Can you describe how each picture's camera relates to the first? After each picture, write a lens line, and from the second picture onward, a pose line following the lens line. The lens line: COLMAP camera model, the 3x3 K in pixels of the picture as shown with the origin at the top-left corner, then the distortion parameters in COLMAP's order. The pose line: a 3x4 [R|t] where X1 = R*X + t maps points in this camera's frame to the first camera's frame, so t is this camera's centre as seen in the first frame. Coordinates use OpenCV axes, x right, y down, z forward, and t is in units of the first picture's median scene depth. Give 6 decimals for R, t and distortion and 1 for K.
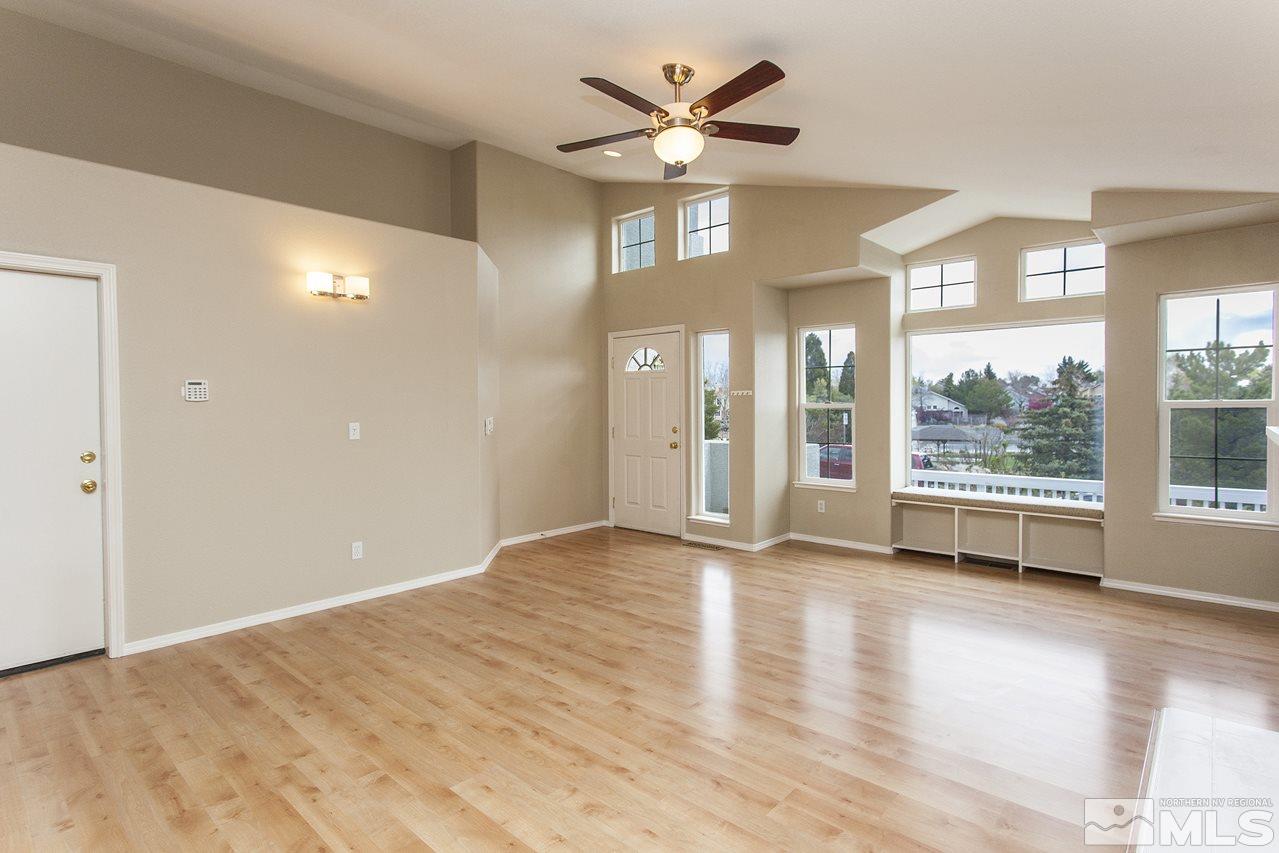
lens RADIAL K [[635.5, 0, 630.5], [0, 635.5, 417.3], [0, 0, 1]] dist [0.001107, -0.000206]
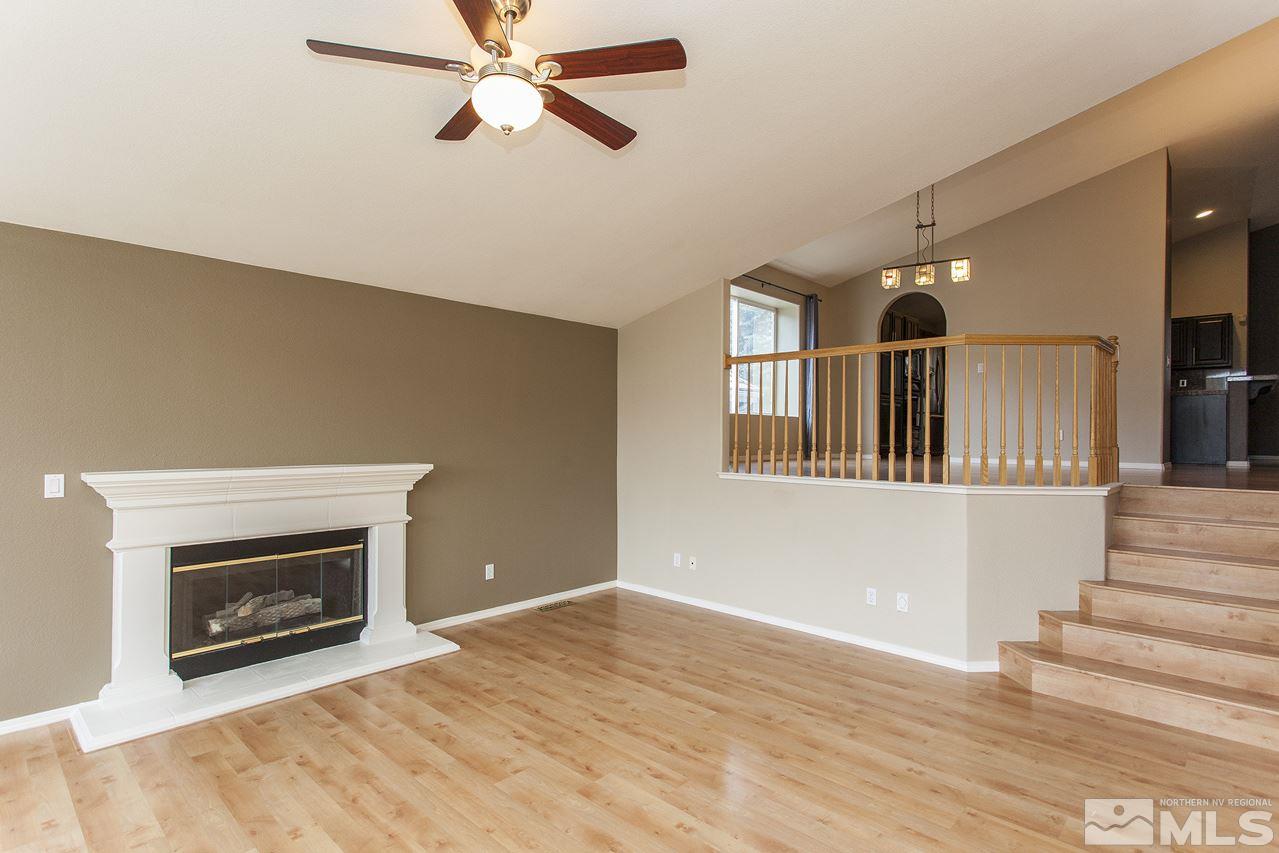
lens RADIAL K [[635.5, 0, 639.7], [0, 635.5, 429.2], [0, 0, 1]] dist [0.001107, -0.000206]
pose [[-0.999979, 0.000895, 0.006432, -0.099985], [0.000957, 0.999954, 0.009593, -0.085876], [-0.006423, 0.009599, -0.999933, 2.203313]]
